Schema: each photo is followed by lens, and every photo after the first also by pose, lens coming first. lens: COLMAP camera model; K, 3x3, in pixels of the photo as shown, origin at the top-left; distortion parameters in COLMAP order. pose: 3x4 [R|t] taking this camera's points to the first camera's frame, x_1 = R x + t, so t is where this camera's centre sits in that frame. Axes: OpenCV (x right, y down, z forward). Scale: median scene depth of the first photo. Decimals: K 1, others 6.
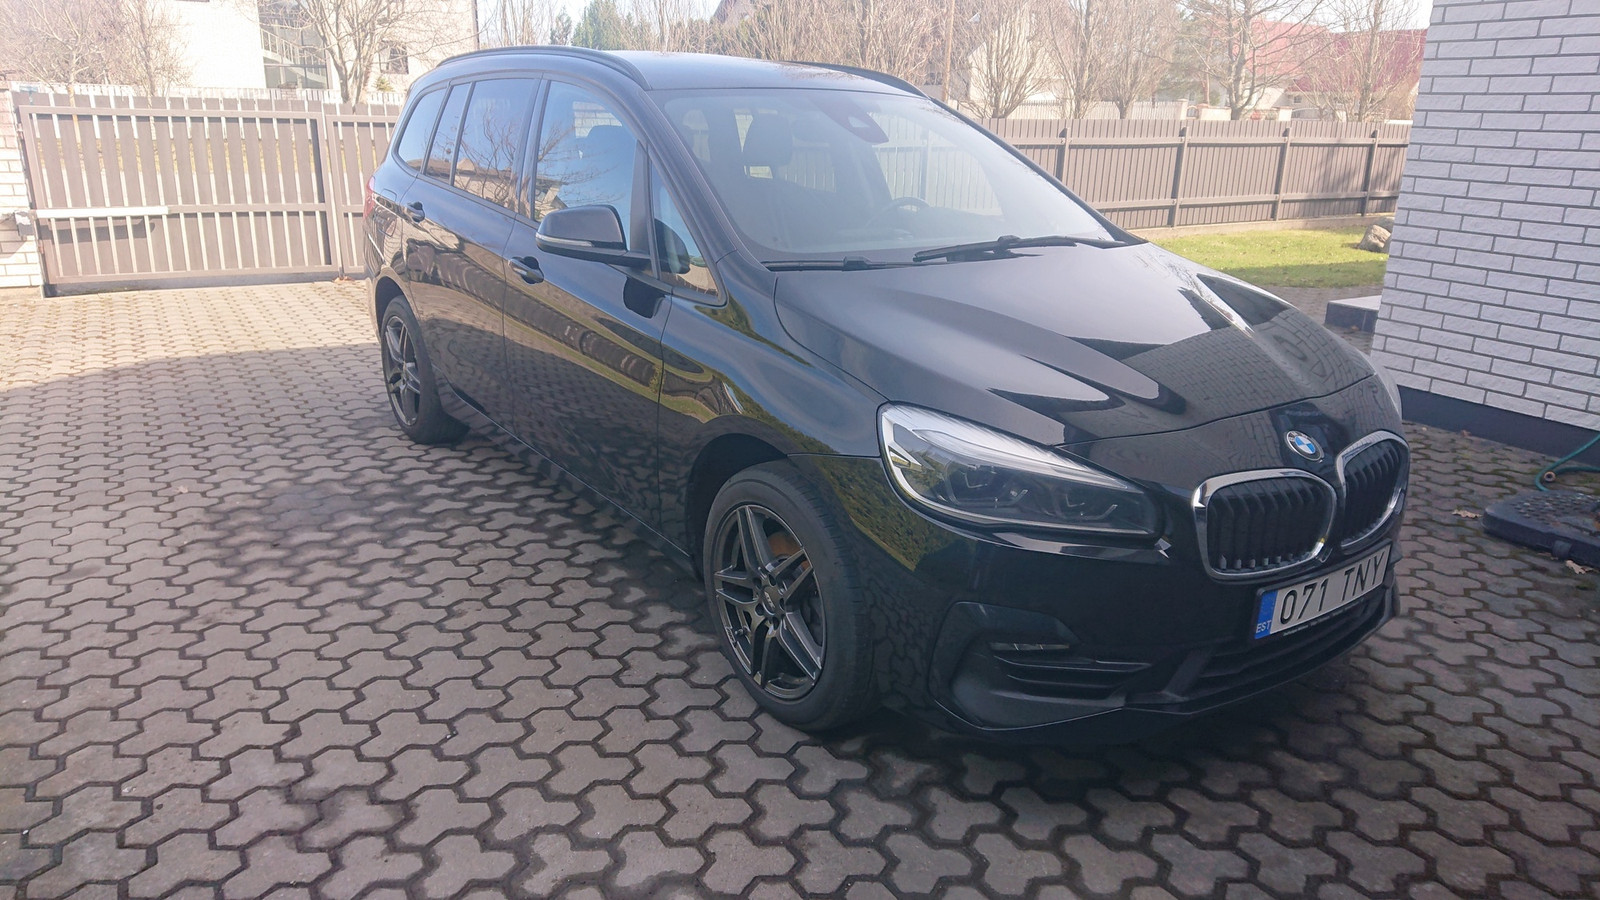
lens RADIAL K [[1059.5, 0, 791.6], [0, 1059.5, 444.3], [0, 0, 1]] dist [0.120529, -0.144279]
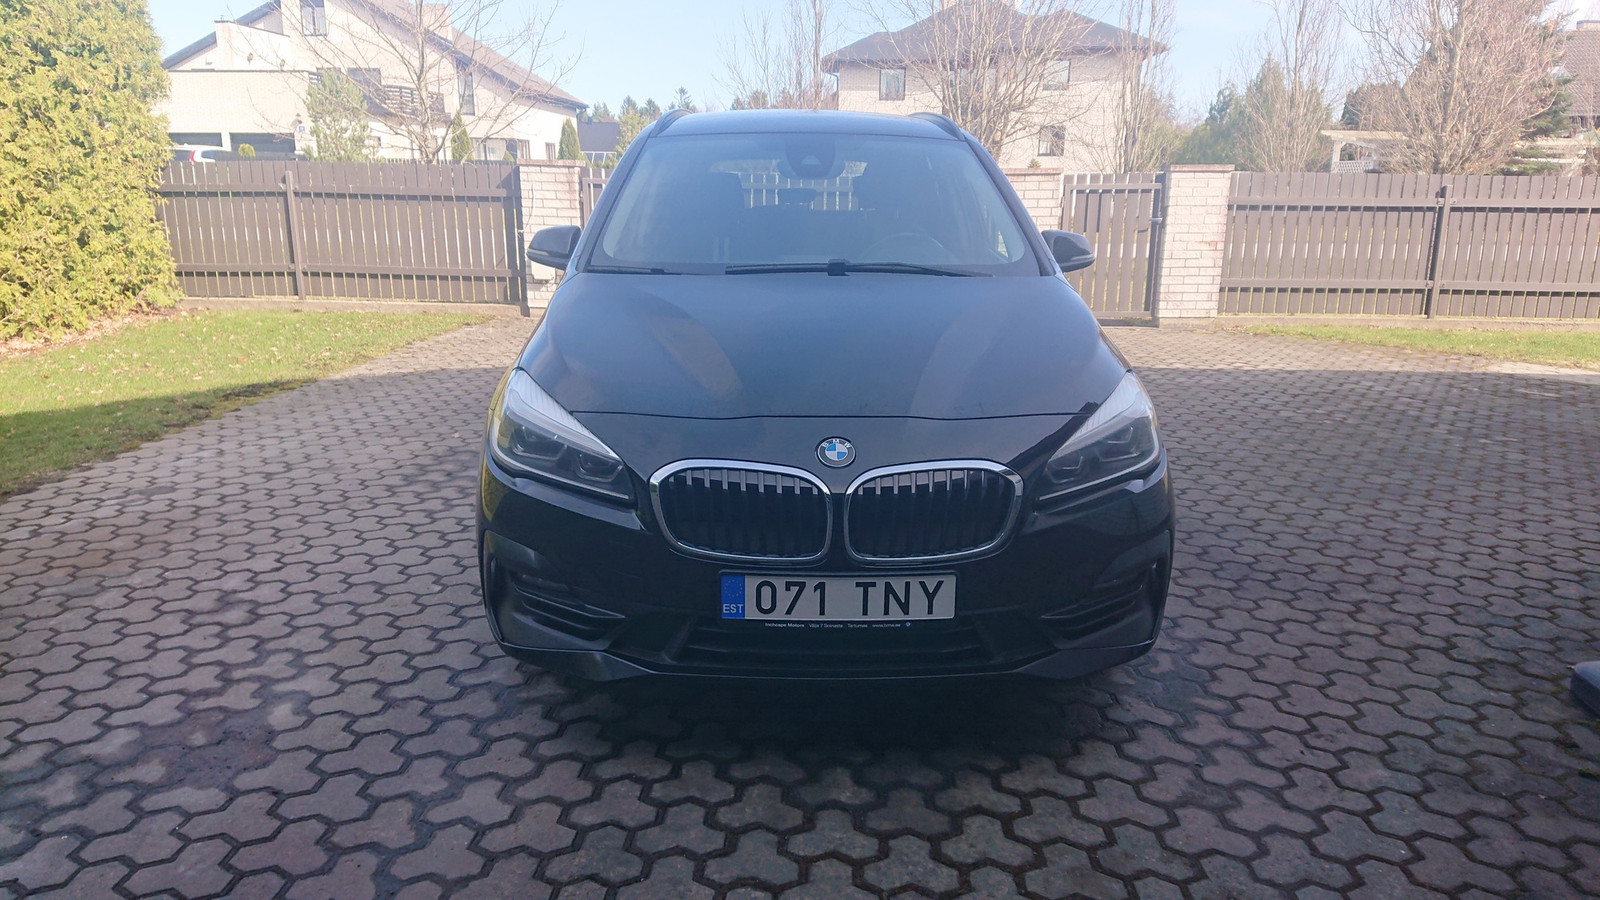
lens RADIAL K [[1057.0, 0, 811.2], [0, 1057.0, 401.5], [0, 0, 1]] dist [0.119589, -0.139342]
pose [[0.835528, 0.101347, -0.540021, 0.975663], [-0.160094, 0.985101, -0.062823, 0.020106], [0.525608, 0.138945, 0.839304, 0.127244]]
